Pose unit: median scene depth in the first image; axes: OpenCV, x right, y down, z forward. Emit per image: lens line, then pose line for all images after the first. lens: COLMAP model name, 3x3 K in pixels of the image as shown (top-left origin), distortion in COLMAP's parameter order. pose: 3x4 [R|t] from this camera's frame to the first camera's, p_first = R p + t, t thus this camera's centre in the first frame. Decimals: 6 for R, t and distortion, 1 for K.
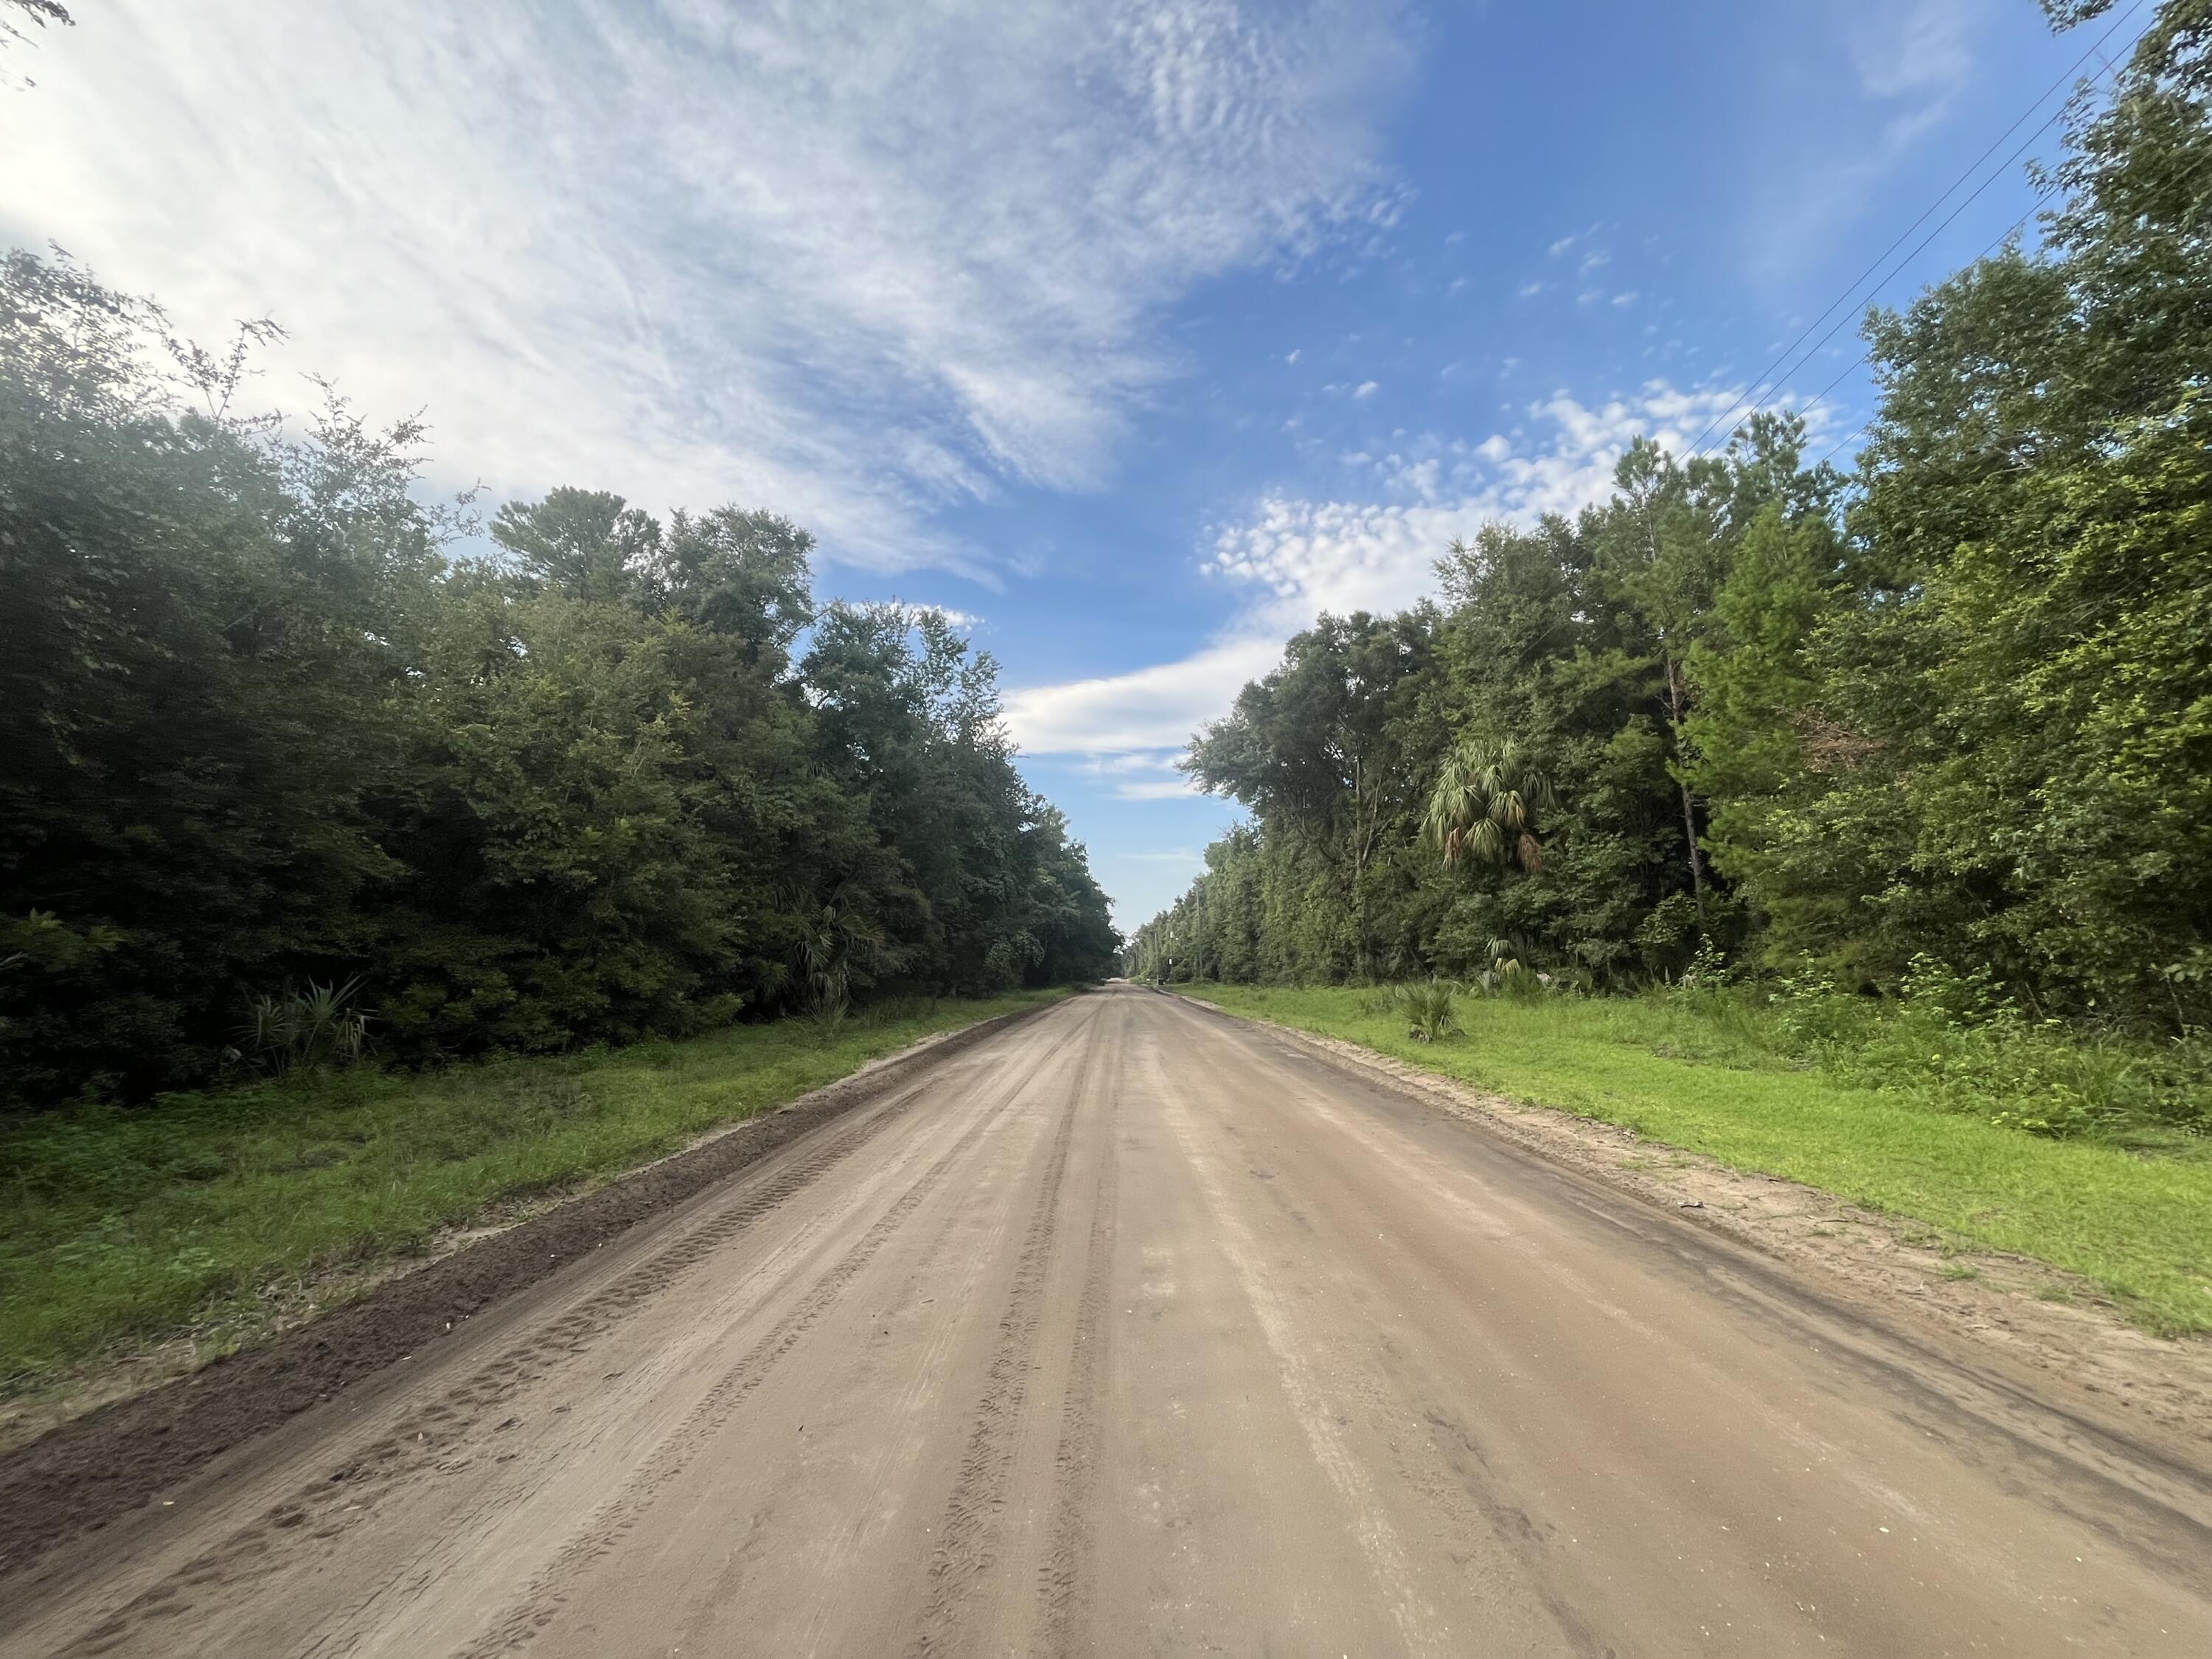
lens RADIAL K [[890.0, 0, 1102.9], [0, 890.0, 823.0], [0, 0, 1]] dist [-0.000906, -0.000539]
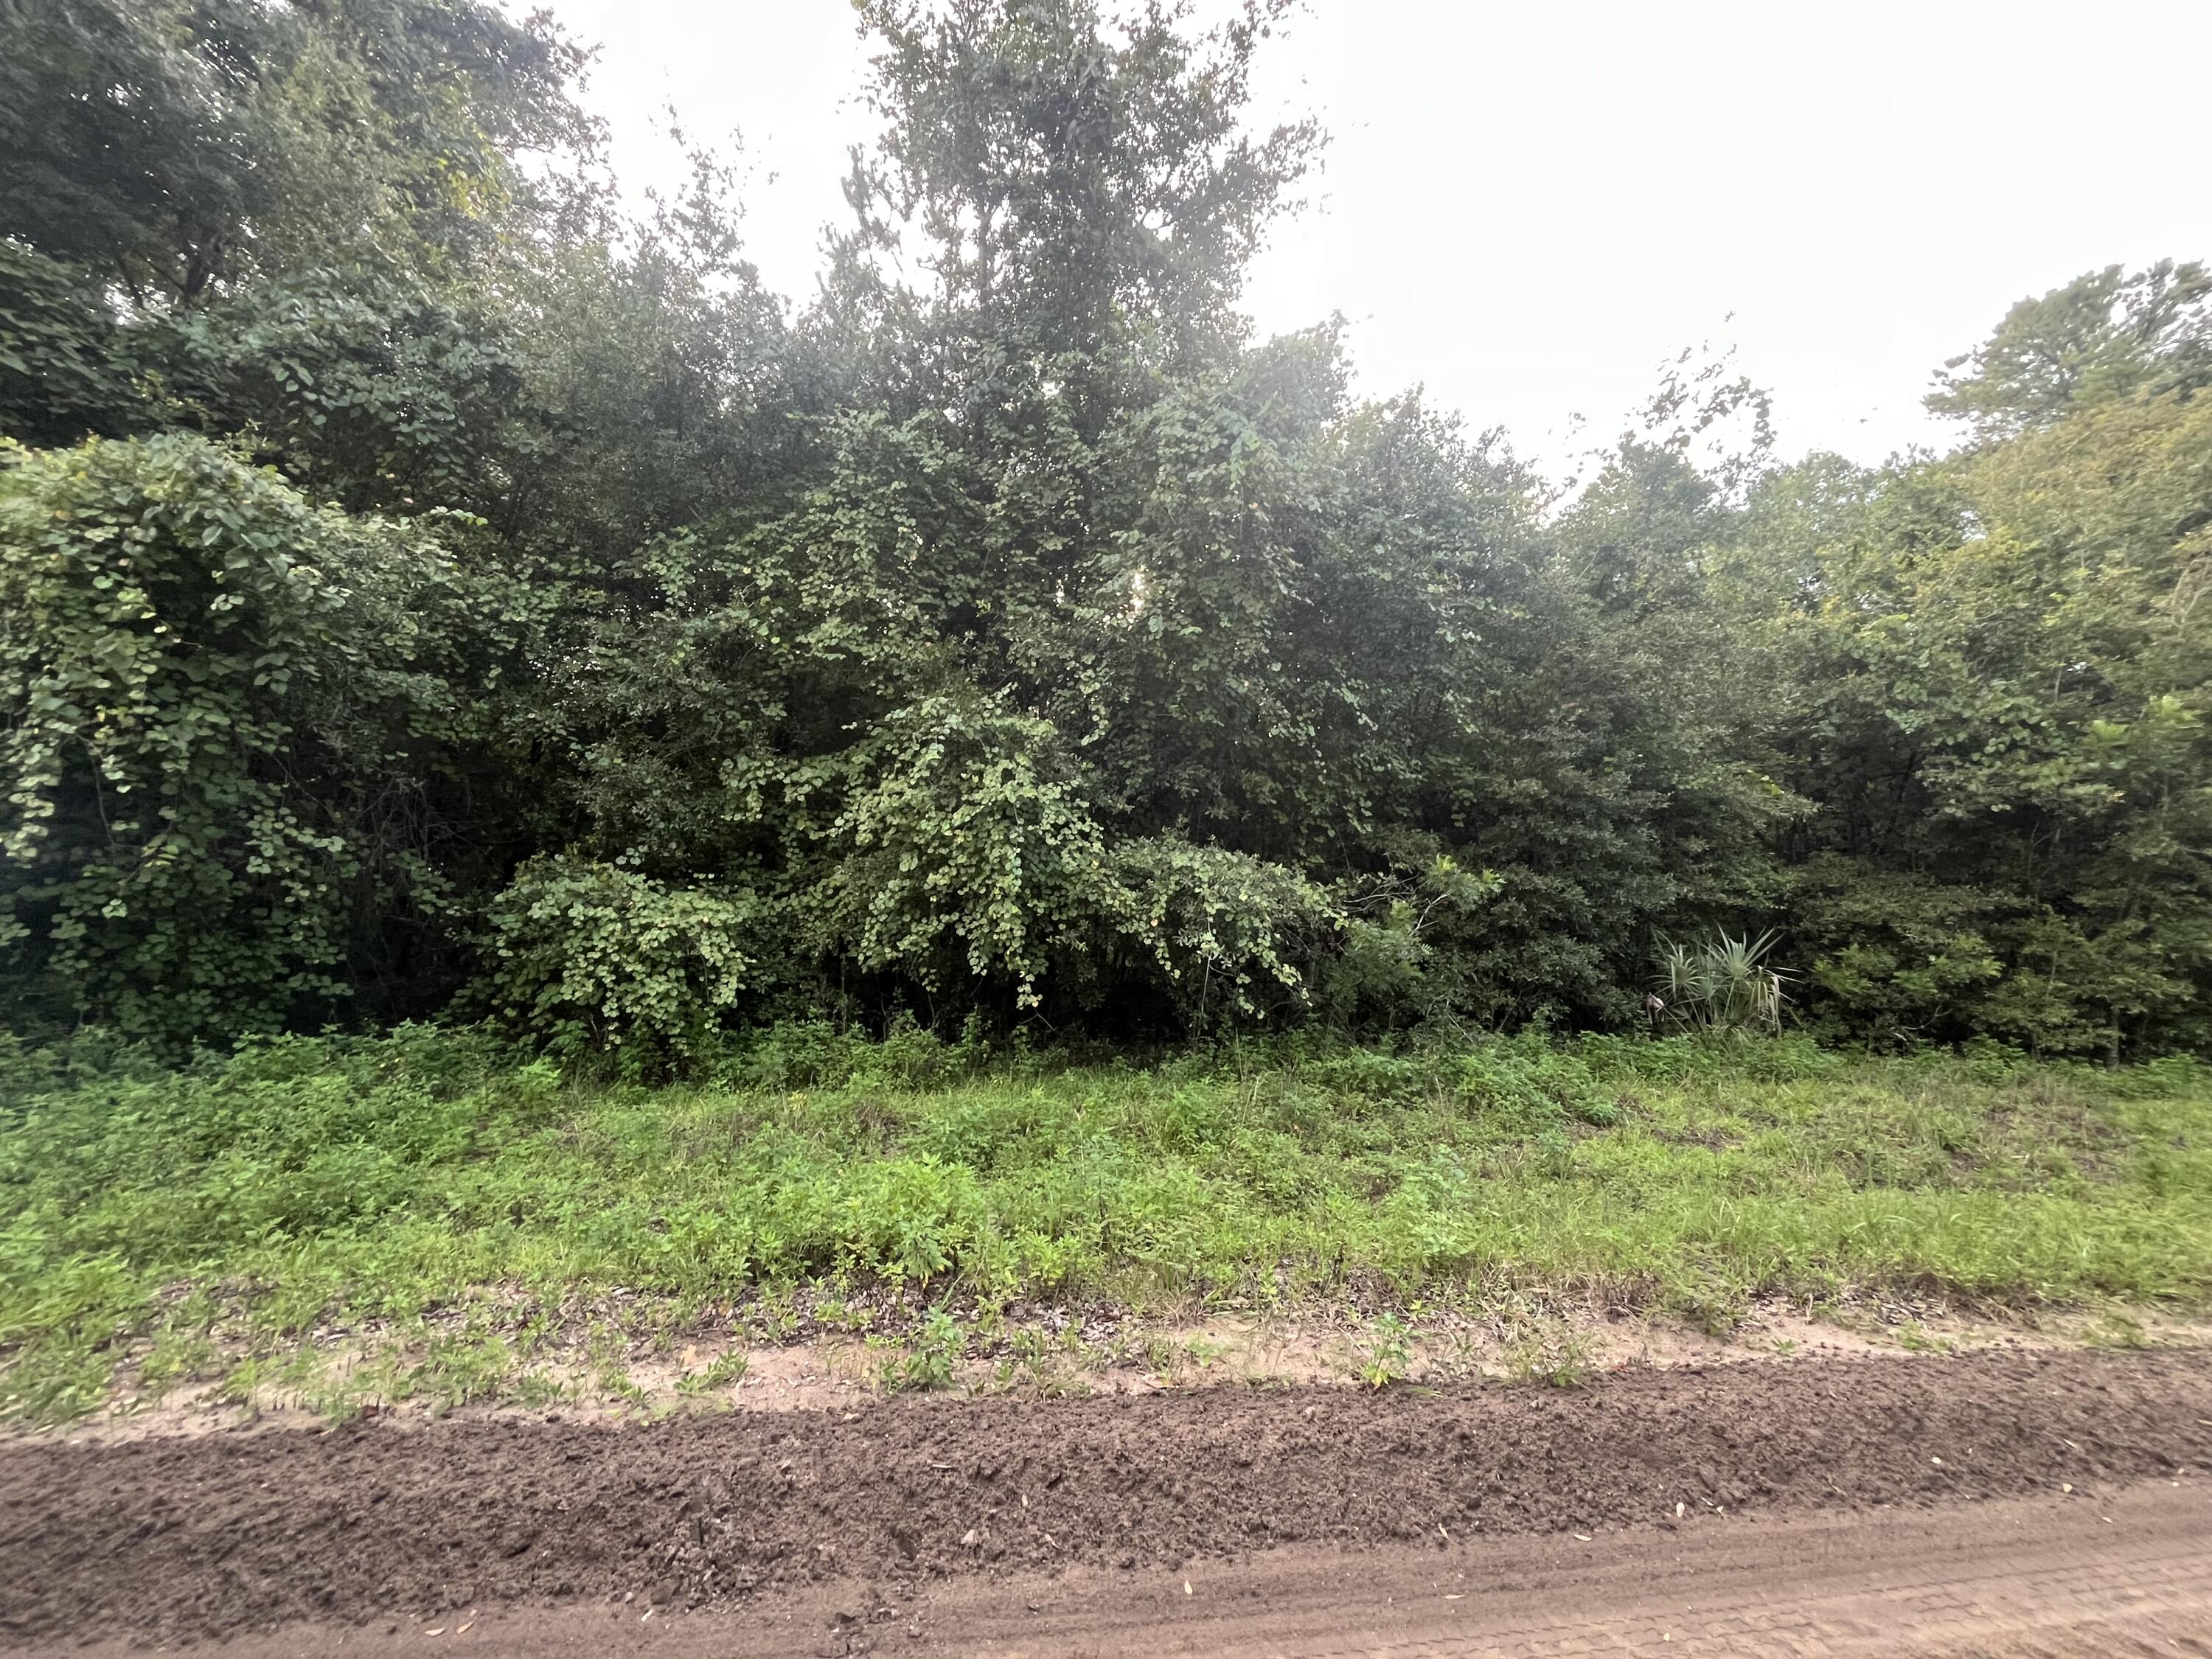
lens RADIAL K [[890.0, 0, 1102.9], [0, 890.0, 823.0], [0, 0, 1]] dist [-0.000906, -0.000539]
pose [[0.154701, -0.082372, -0.984521, -0.063967], [0.118515, 0.990869, -0.064281, 0.039637], [0.980827, -0.106736, 0.163051, 0.194434]]
